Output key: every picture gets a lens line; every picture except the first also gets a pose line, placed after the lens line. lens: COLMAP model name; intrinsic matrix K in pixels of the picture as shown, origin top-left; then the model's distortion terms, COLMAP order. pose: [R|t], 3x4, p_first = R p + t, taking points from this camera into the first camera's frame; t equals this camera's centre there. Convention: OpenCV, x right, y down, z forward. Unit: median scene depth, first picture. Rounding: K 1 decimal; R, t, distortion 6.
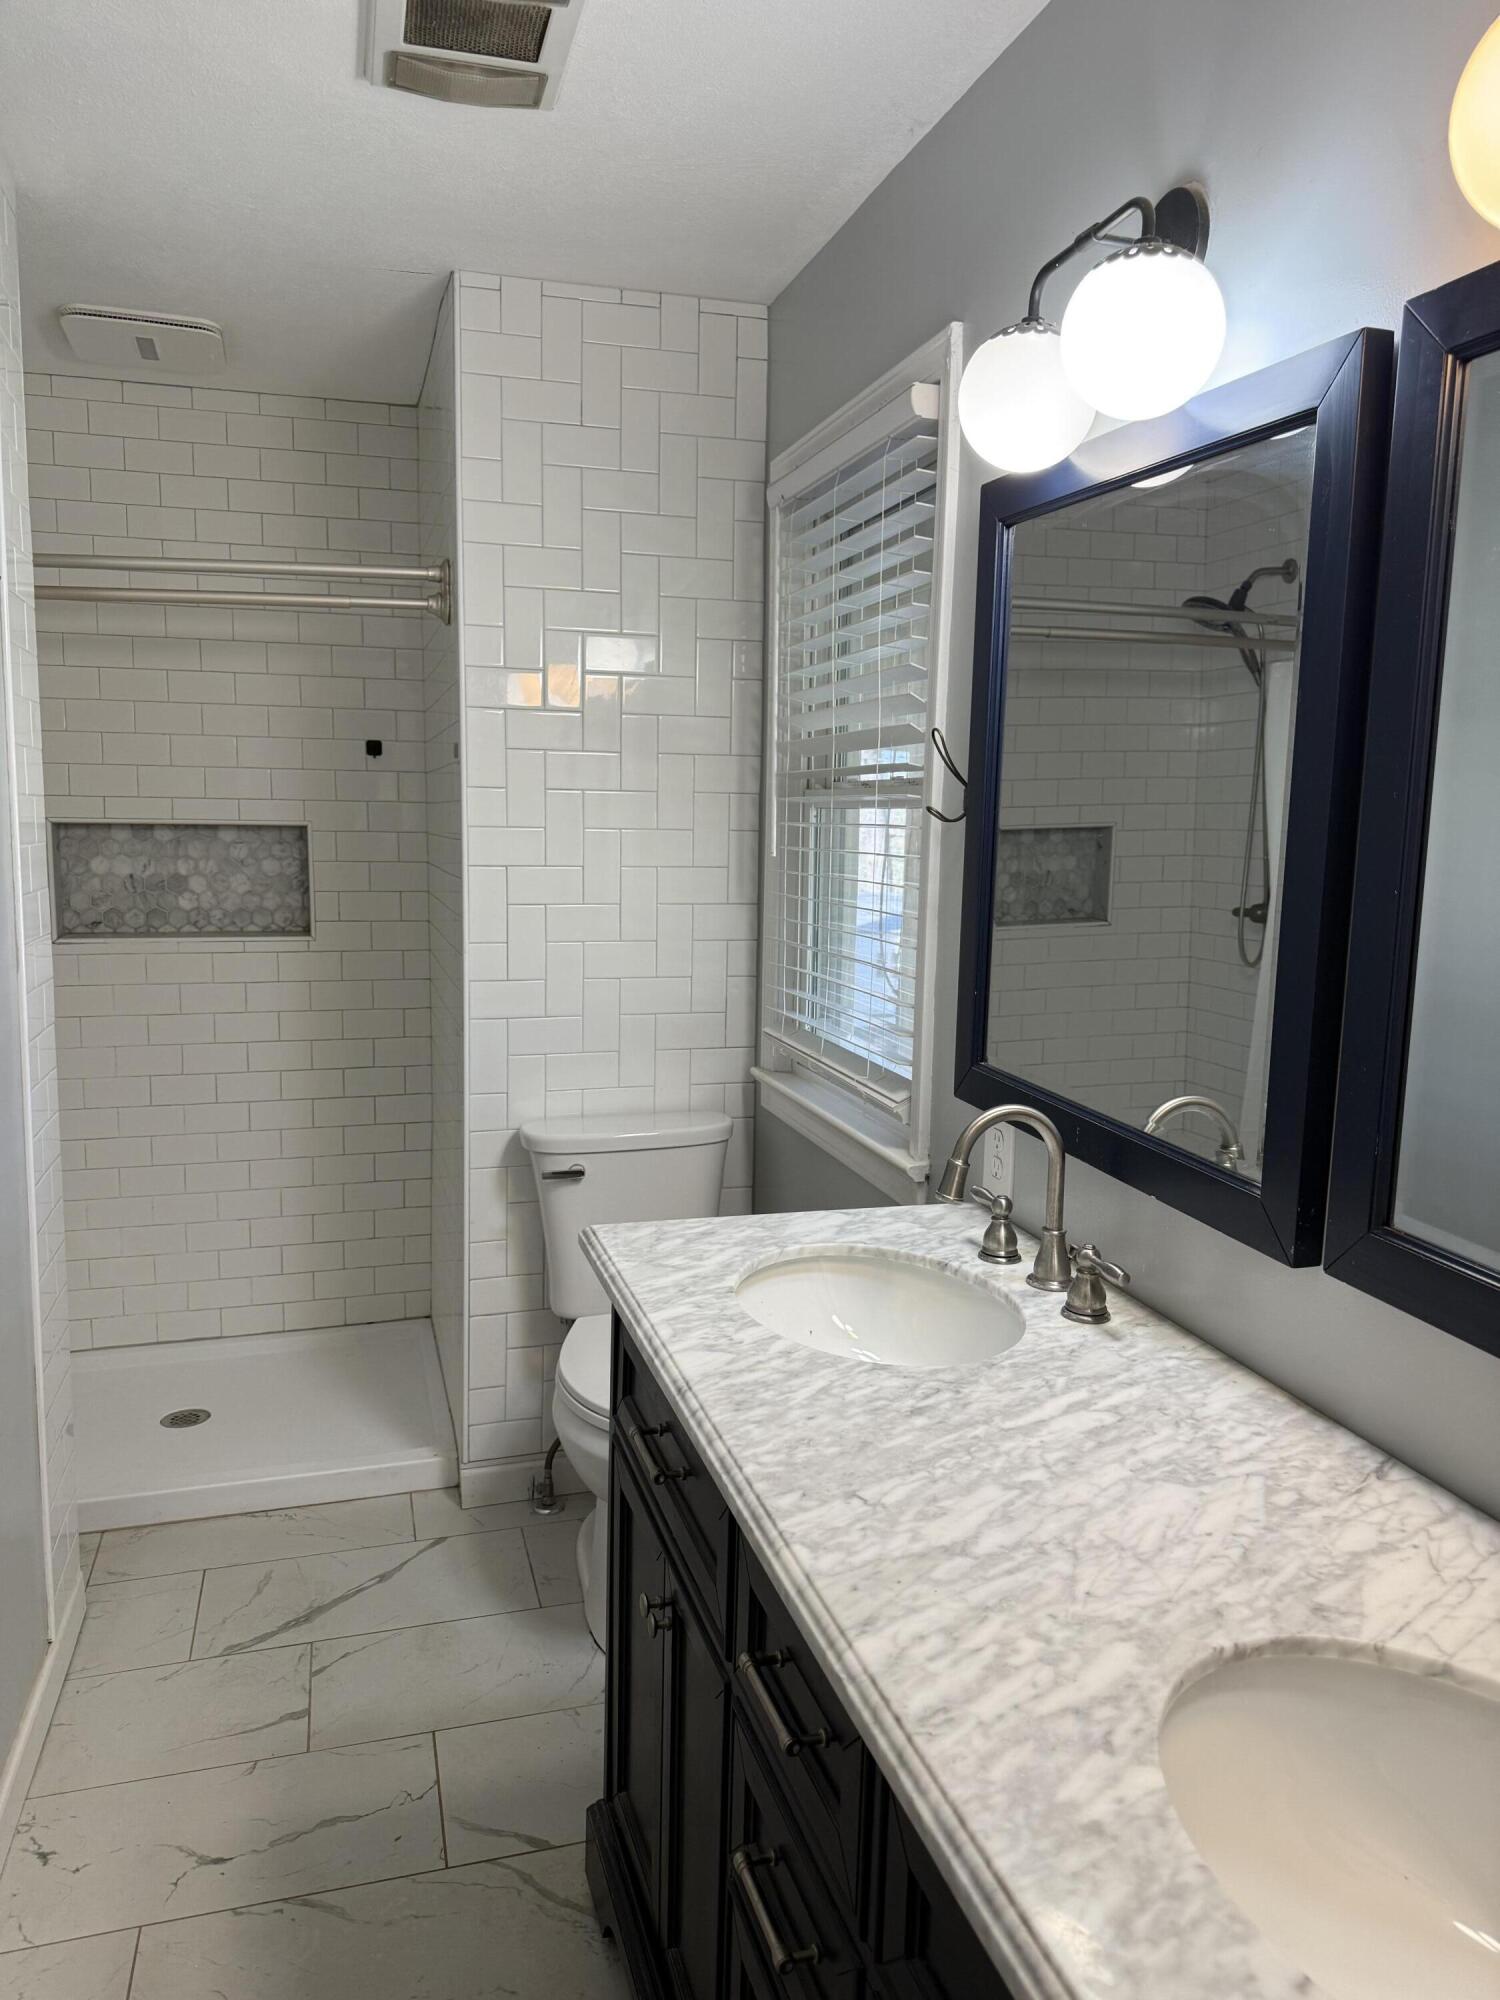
lens RADIAL K [[1416.5, 0, 747.8], [0, 1416.5, 1002.4], [0, 0, 1]] dist [-0.002457, 0.000007]
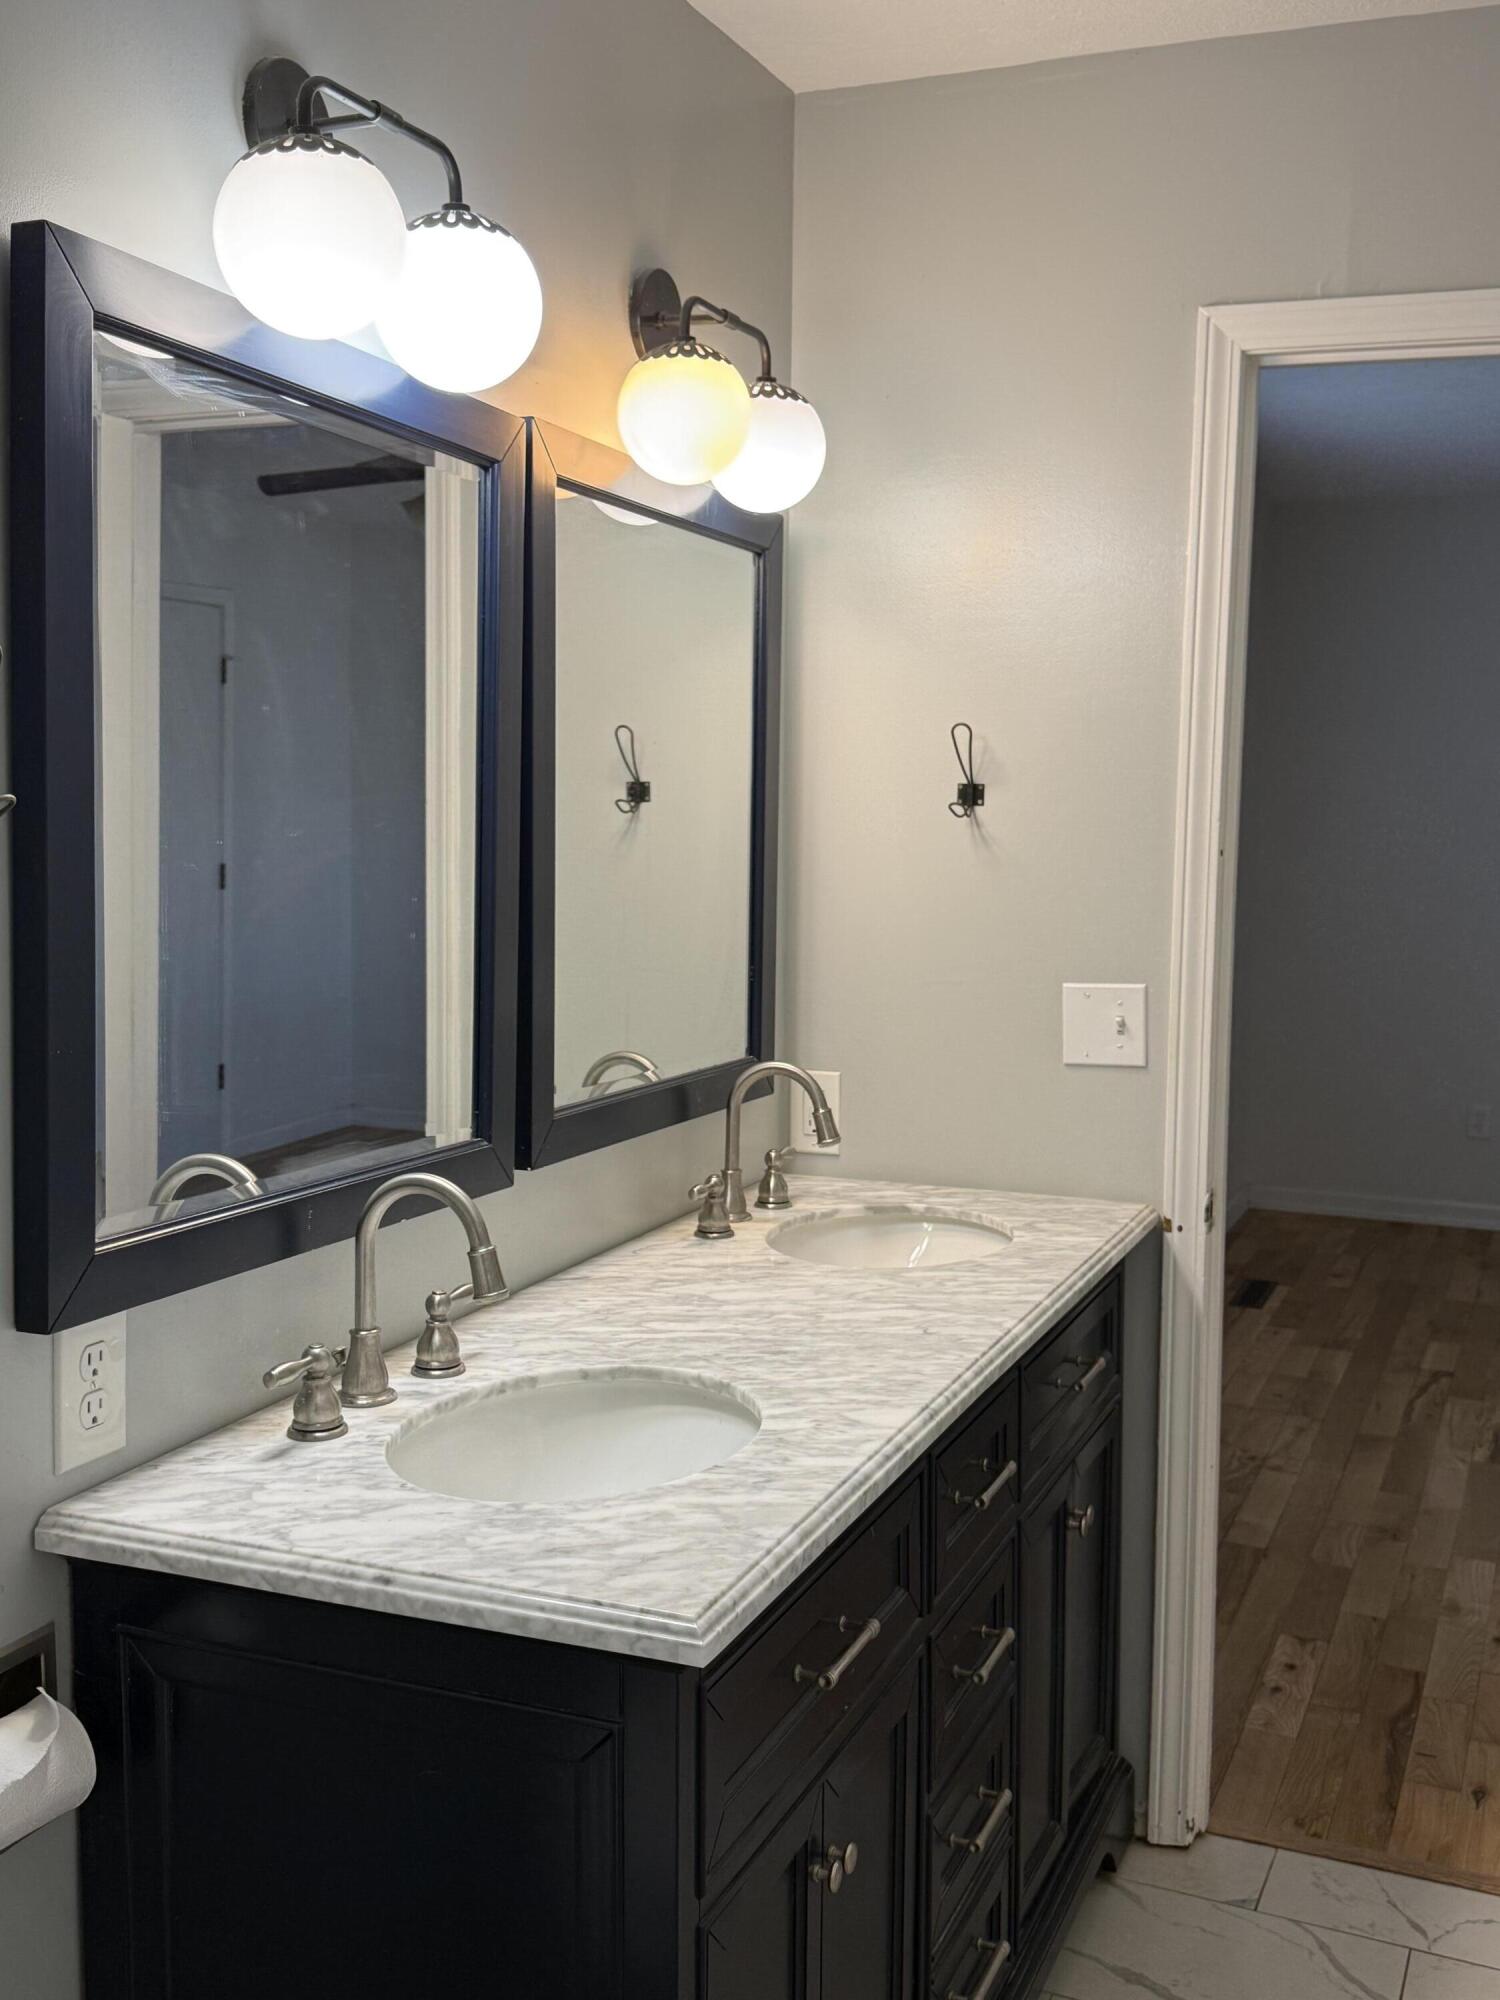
lens RADIAL K [[2031.1, 0, 750.4], [0, 2031.1, 998.3], [0, 0, 1]] dist [-0.012406, 0.000000]
pose [[-0.782929, -0.082303, 0.616642, -0.645079], [0.064514, 0.975125, 0.212061, -0.250010], [-0.618756, 0.205810, -0.758144, 1.713249]]
